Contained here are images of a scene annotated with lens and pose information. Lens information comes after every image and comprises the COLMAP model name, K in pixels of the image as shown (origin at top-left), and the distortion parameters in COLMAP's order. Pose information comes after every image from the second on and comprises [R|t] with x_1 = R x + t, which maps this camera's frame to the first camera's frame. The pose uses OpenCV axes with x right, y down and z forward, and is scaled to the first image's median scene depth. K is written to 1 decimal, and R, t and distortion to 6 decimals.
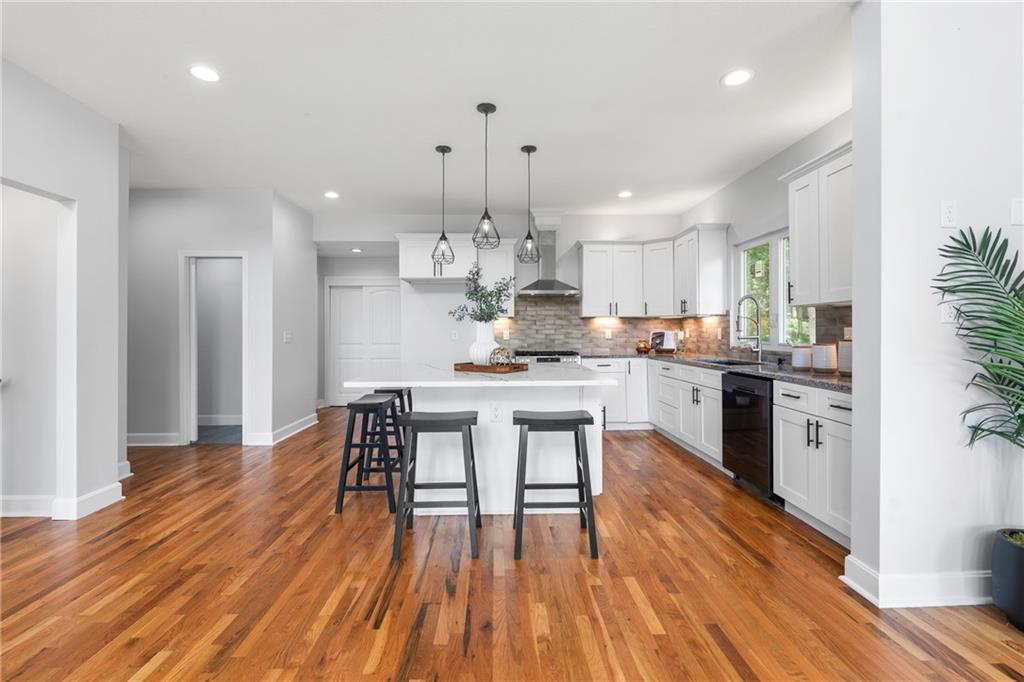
lens RADIAL K [[449.4, 0, 510.3], [0, 449.4, 327.4], [0, 0, 1]] dist [-0.007343, 0.001263]
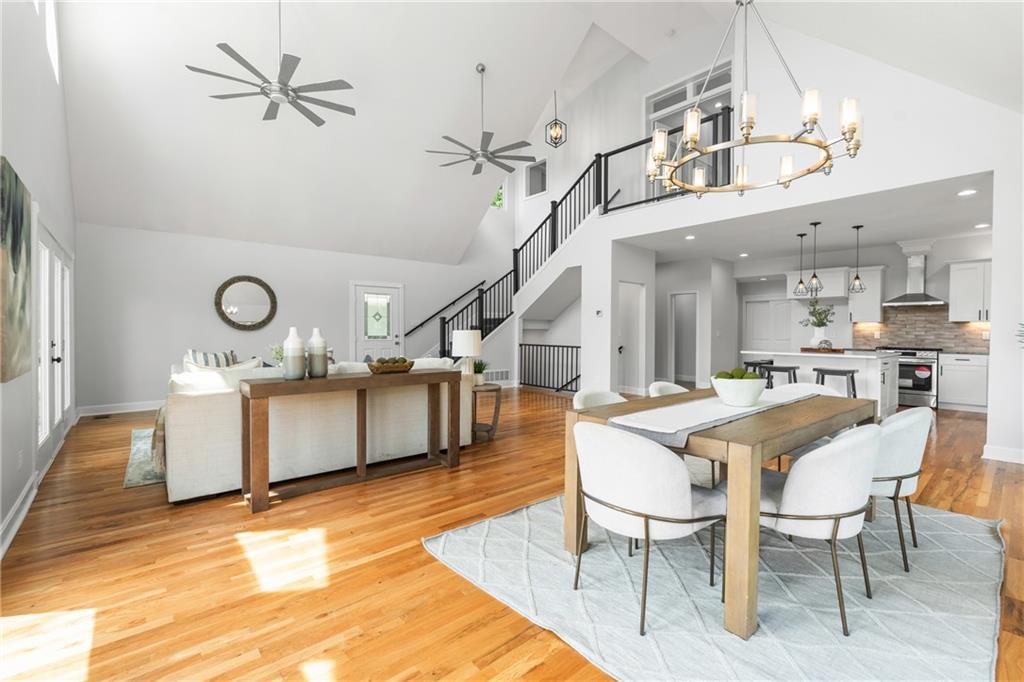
lens RADIAL K [[449.4, 0, 509.4], [0, 449.4, 331.0], [0, 0, 1]] dist [-0.007343, 0.001263]
pose [[0.625352, 0.009344, -0.780287, 0.372854], [-0.001973, 0.999944, 0.010393, -0.007844], [0.780340, -0.004960, 0.625336, -0.762280]]
